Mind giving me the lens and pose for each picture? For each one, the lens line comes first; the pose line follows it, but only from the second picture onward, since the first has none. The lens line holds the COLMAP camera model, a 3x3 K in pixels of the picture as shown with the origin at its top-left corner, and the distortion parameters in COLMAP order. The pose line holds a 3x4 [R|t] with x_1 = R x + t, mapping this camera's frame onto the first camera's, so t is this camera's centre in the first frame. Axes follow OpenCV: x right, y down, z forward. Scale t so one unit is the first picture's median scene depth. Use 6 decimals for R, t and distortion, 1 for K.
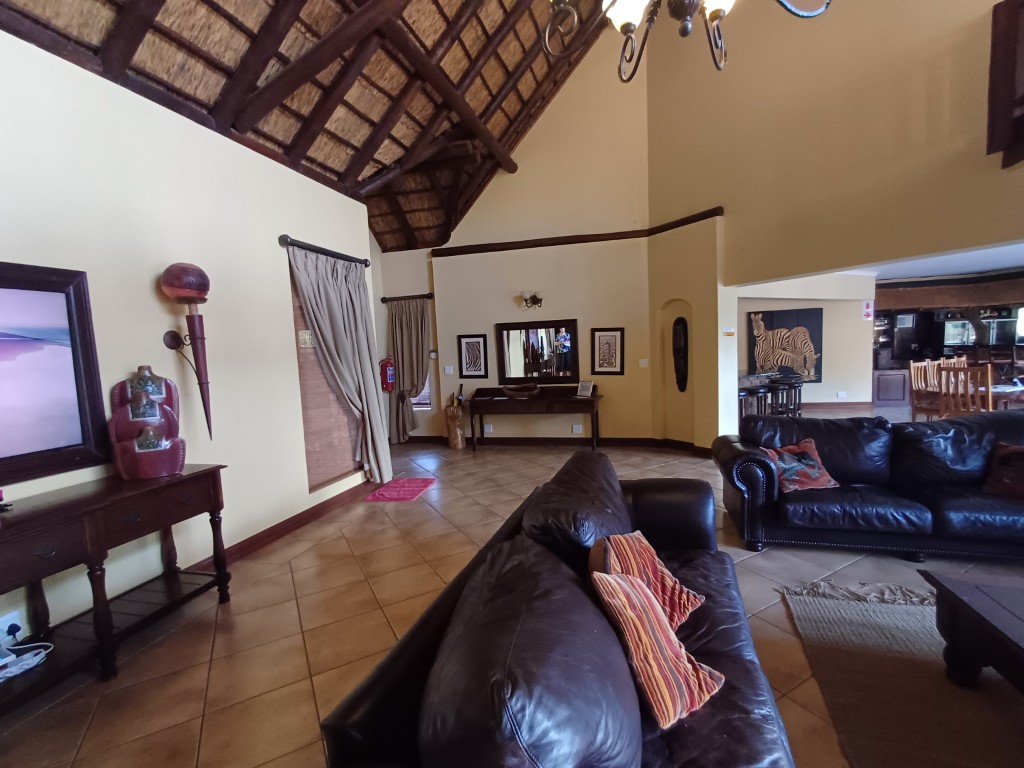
lens RADIAL K [[465.4, 0, 513.5], [0, 465.4, 389.0], [0, 0, 1]] dist [-0.001371, 0.000293]
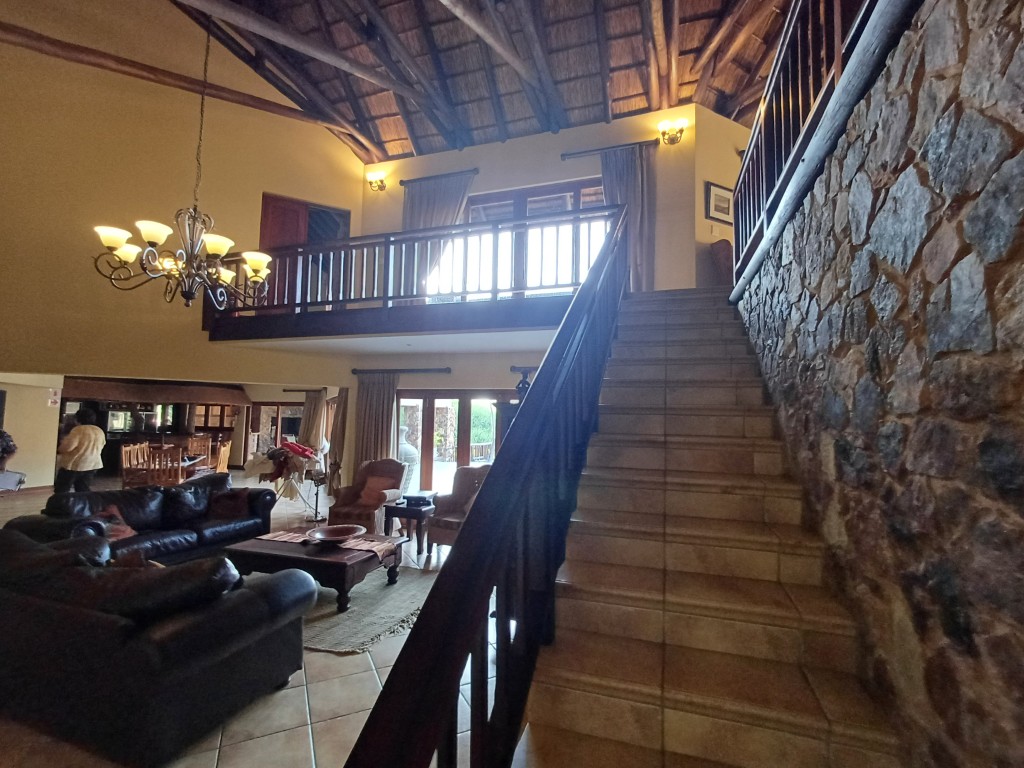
lens RADIAL K [[465.4, 0, 513.5], [0, 465.4, 389.0], [0, 0, 1]] dist [-0.001371, 0.000293]
pose [[0.036656, 0.112398, 0.992987, -0.746346], [0.061963, 0.991487, -0.114515, -0.002228], [-0.997405, 0.065726, 0.029379, -0.252614]]
